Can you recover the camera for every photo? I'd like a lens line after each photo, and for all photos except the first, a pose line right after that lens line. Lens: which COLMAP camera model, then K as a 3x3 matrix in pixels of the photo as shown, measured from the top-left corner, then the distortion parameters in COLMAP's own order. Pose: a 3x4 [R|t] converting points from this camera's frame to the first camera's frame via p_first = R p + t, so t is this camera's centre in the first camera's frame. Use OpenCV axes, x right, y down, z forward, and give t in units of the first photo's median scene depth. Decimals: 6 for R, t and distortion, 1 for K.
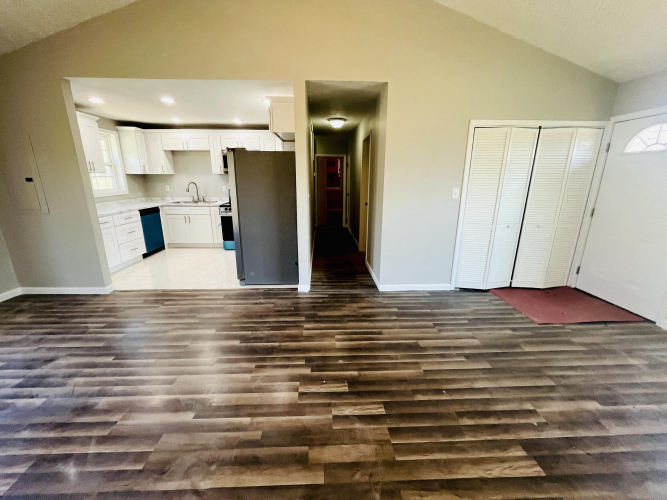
lens RADIAL K [[270.4, 0, 331.6], [0, 270.4, 248.9], [0, 0, 1]] dist [-0.000270, -0.000867]
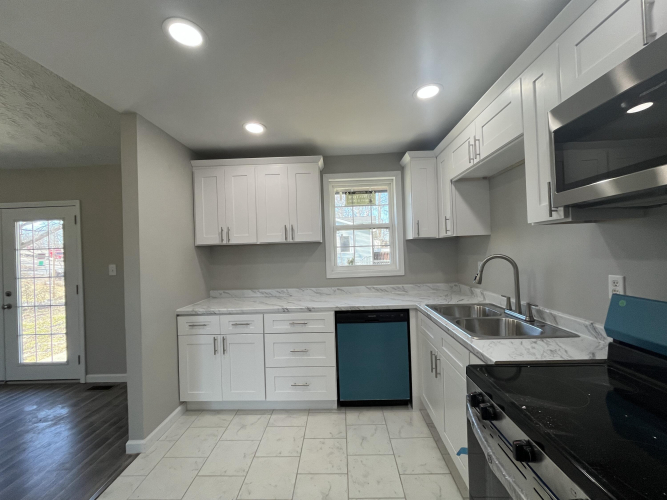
lens RADIAL K [[270.4, 0, 331.6], [0, 270.4, 248.9], [0, 0, 1]] dist [-0.000270, -0.000867]
pose [[-0.068735, -0.004900, -0.997623, -0.213435], [-0.221923, 0.975008, 0.010502, -0.255845], [0.972639, 0.222117, -0.068104, 0.989646]]
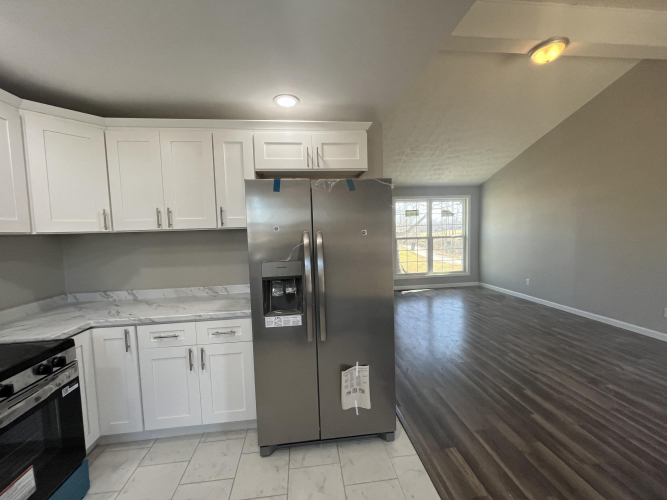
lens RADIAL K [[270.4, 0, 331.6], [0, 270.4, 248.9], [0, 0, 1]] dist [-0.000270, -0.000867]
pose [[-0.078149, -0.062000, 0.995012, -0.633787], [0.287115, 0.954378, 0.082019, -0.220018], [-0.954703, 0.292092, -0.056783, 0.812160]]
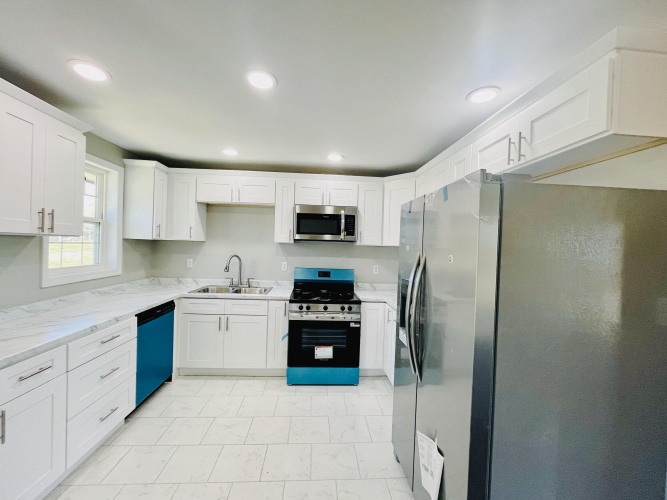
lens RADIAL K [[270.4, 0, 331.6], [0, 270.4, 248.9], [0, 0, 1]] dist [-0.000270, -0.000867]
pose [[0.999202, 0.027540, 0.028915, -0.387628], [-0.019741, 0.970125, -0.241801, -0.145485], [-0.034710, 0.241038, 0.969895, 0.500640]]
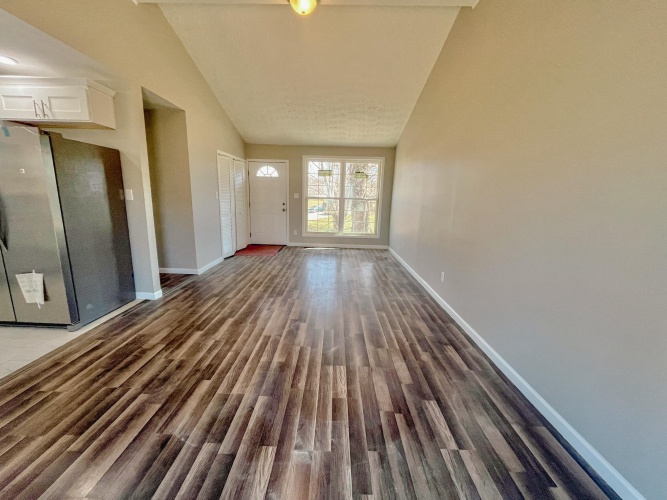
lens RADIAL K [[270.4, 0, 331.6], [0, 270.4, 248.9], [0, 0, 1]] dist [-0.000270, -0.000867]
pose [[0.050728, -0.197813, 0.978926, -0.730662], [0.229338, 0.956302, 0.181357, -0.031040], [-0.972024, 0.215305, 0.093877, 0.204437]]
